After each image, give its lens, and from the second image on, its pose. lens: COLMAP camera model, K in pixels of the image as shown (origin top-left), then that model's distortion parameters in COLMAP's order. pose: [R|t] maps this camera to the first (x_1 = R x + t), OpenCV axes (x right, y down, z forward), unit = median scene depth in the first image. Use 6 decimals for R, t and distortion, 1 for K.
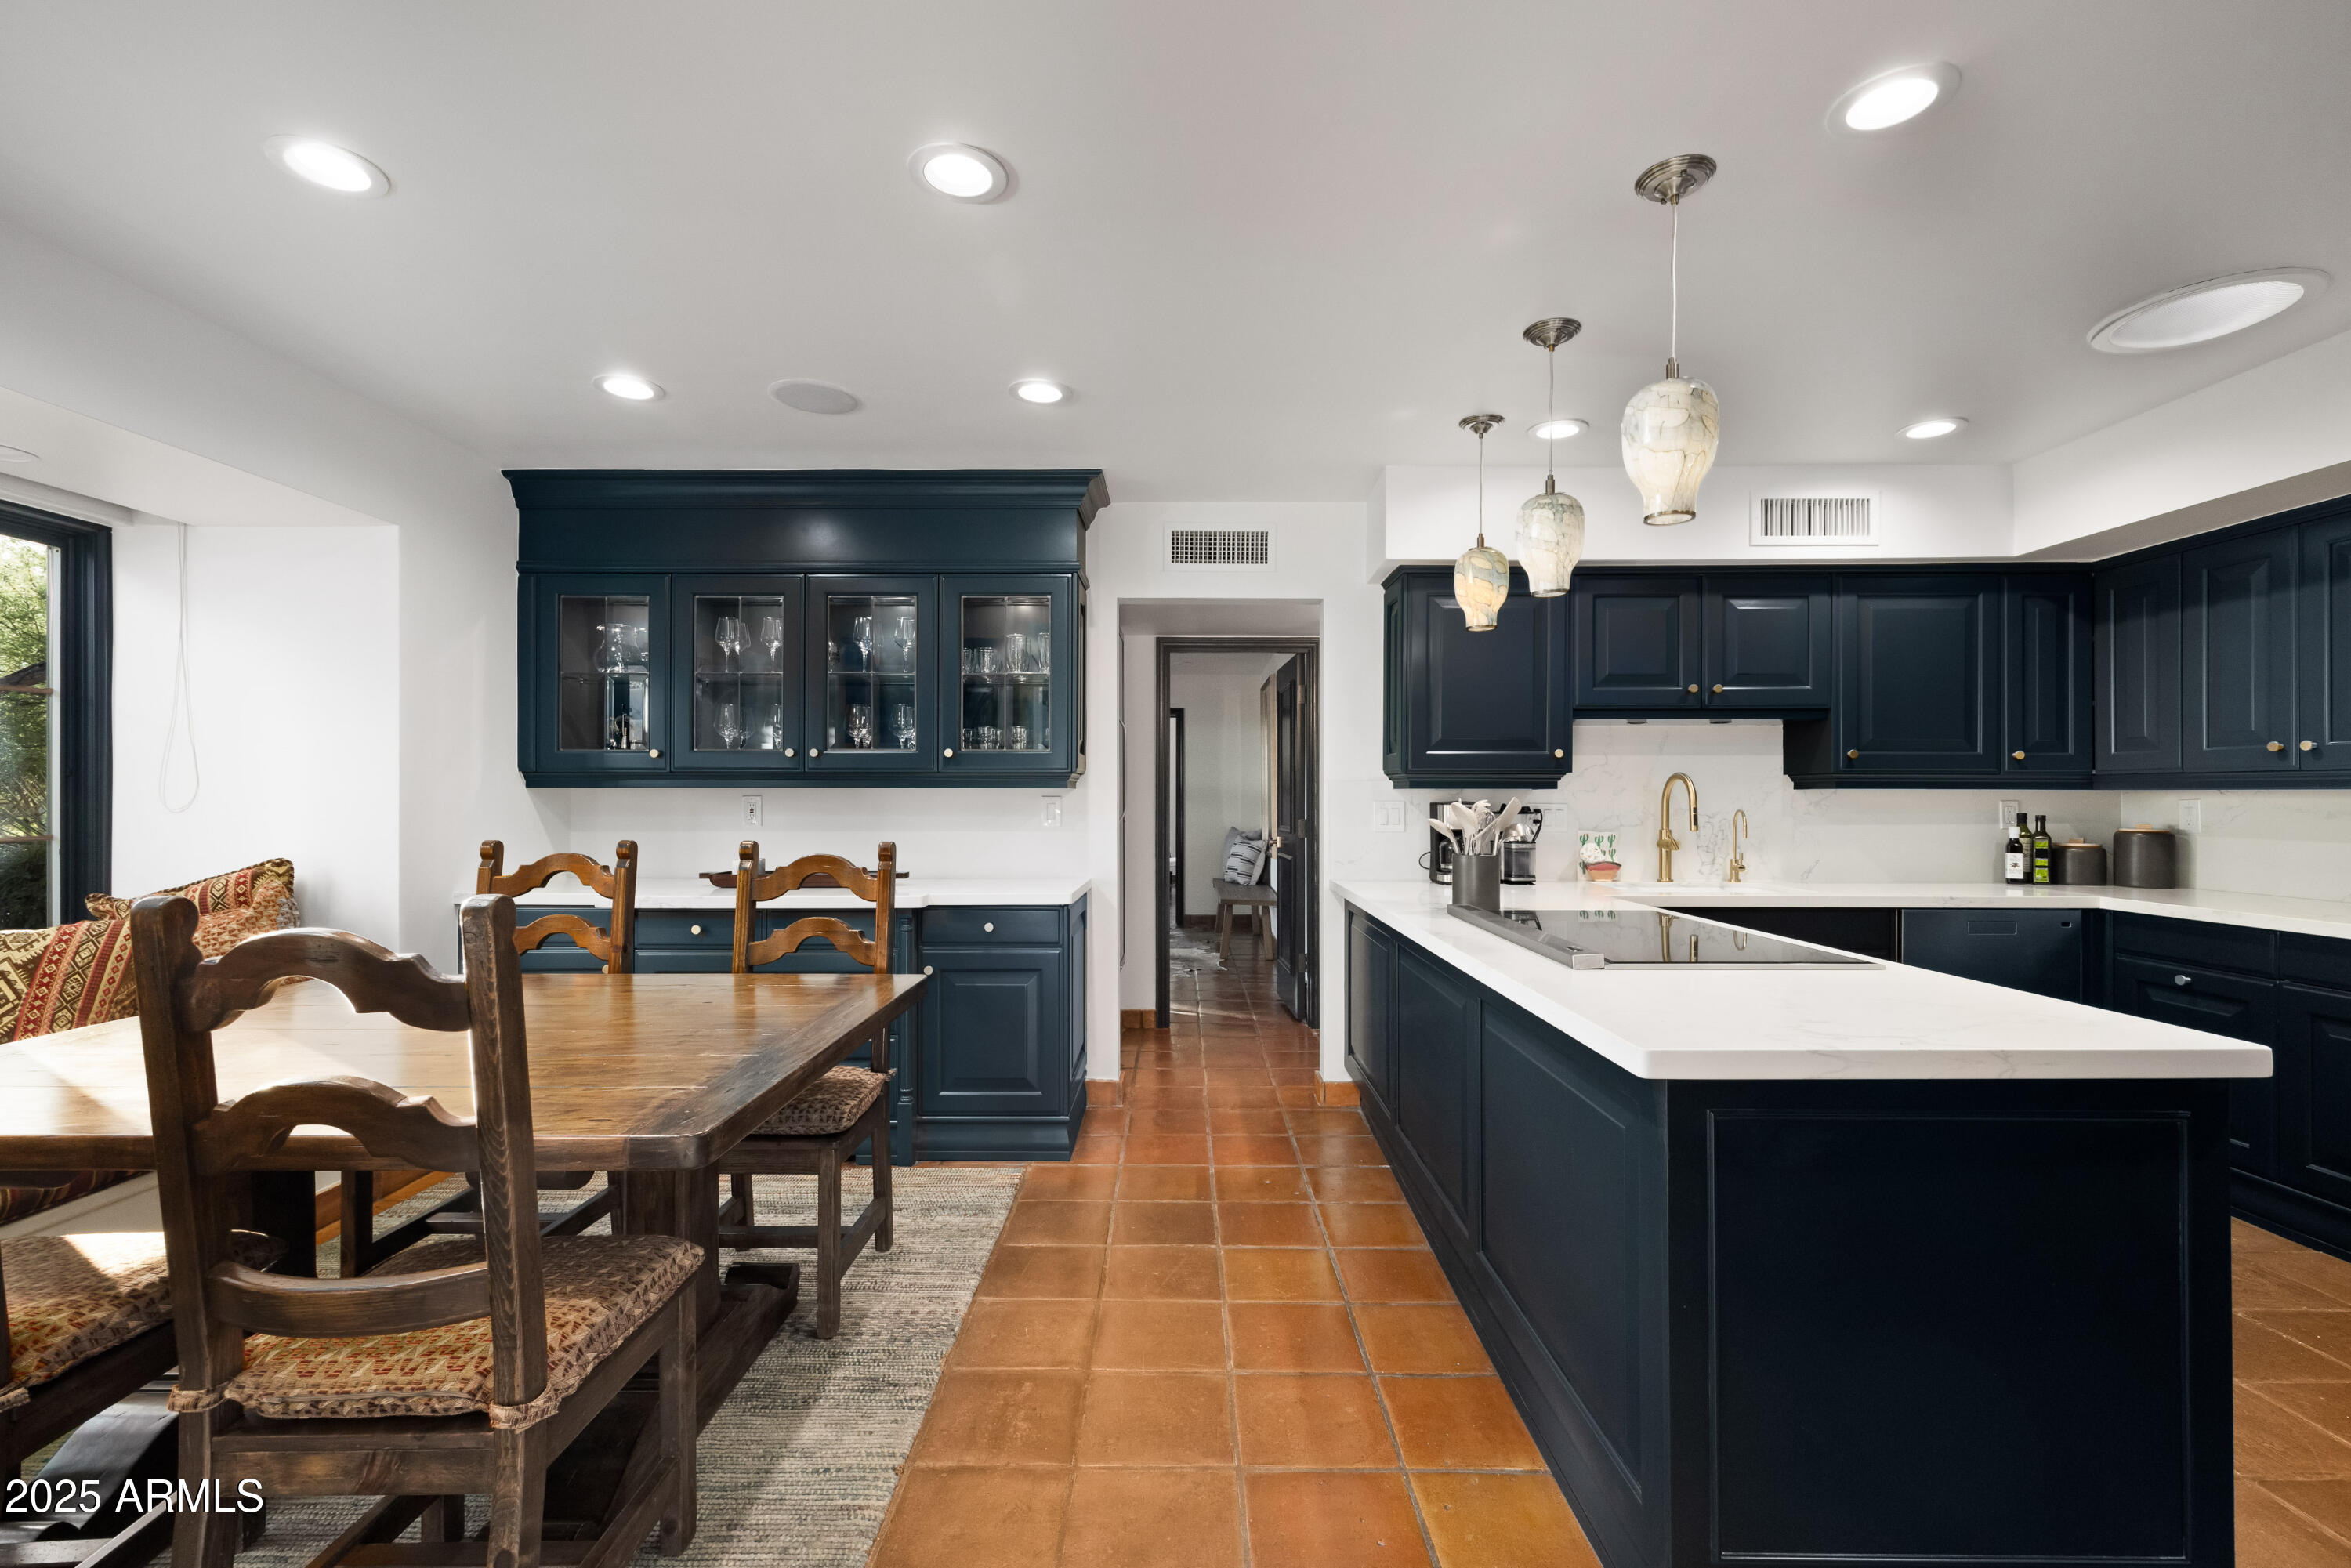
lens RADIAL K [[1008.6, 0, 1169.6], [0, 1008.6, 800.7], [0, 0, 1]] dist [0.004720, 0.000274]
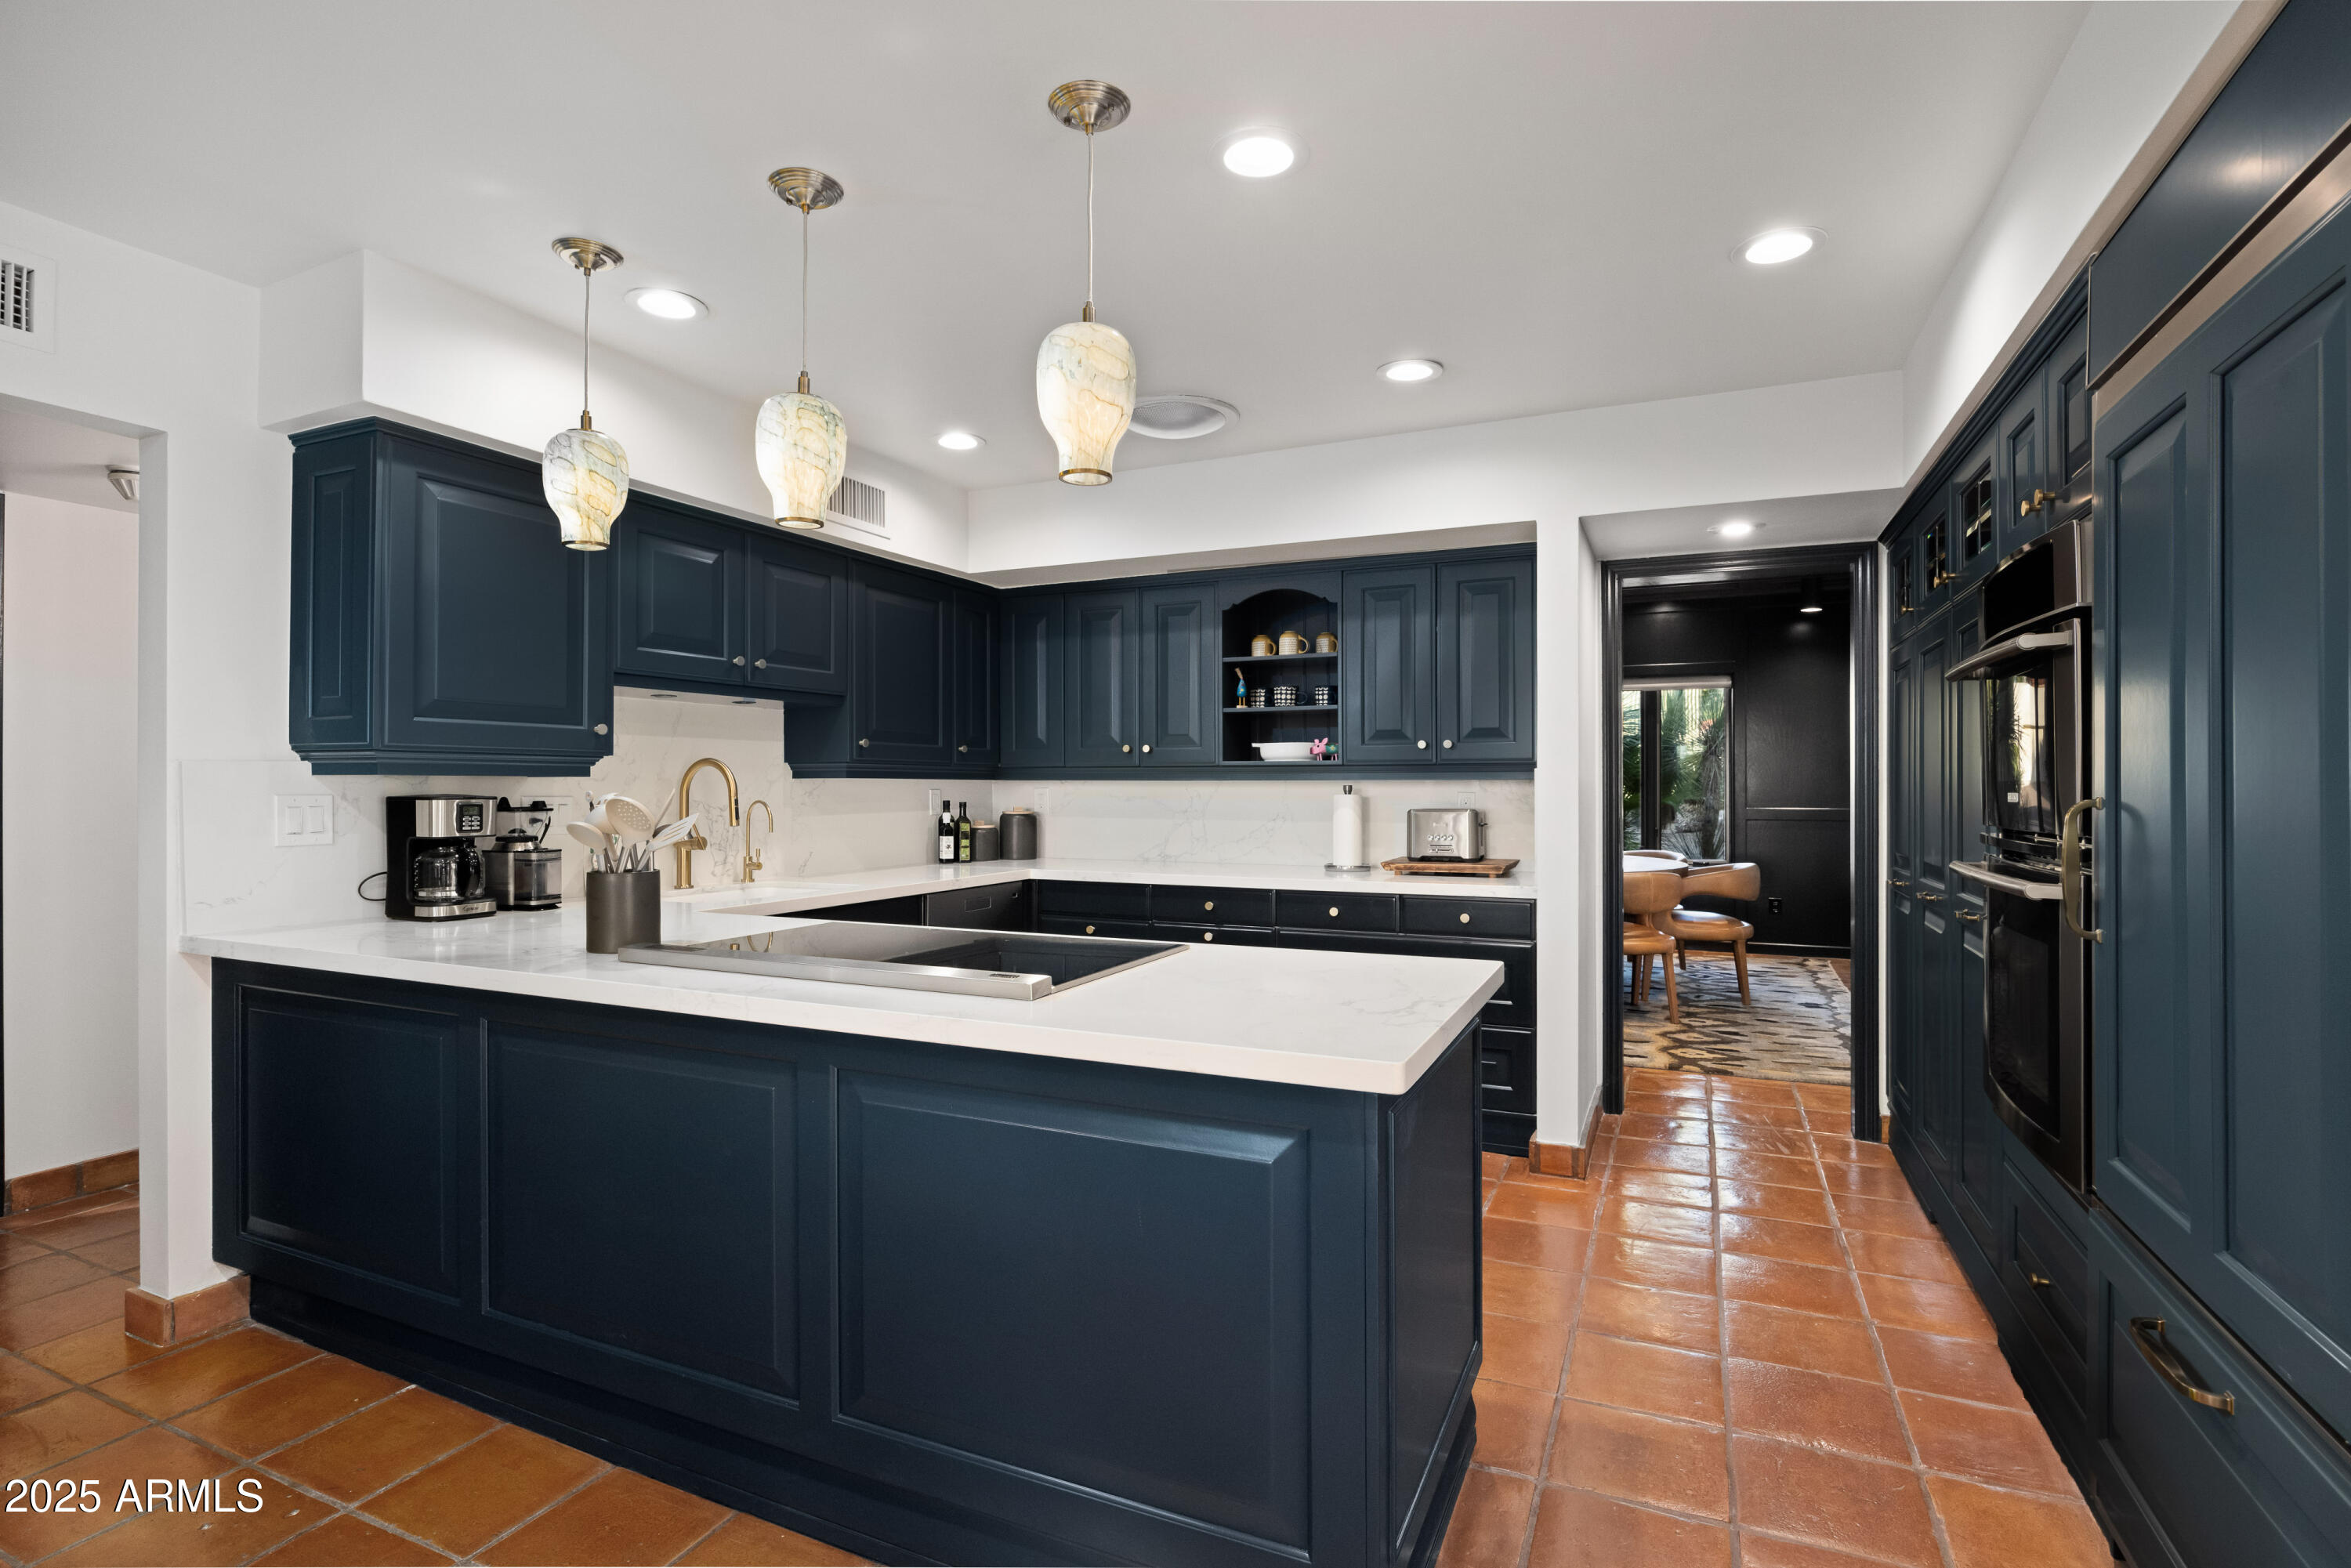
lens RADIAL K [[1105.6, 0, 1175.5], [0, 1105.6, 784.0], [0, 0, 1]] dist [-0.011558, 0.000335]
pose [[0.405263, -0.000401, 0.914200, -0.188198], [0.004501, 0.999989, -0.001557, -0.003107], [-0.914189, 0.004746, 0.405261, 0.271855]]
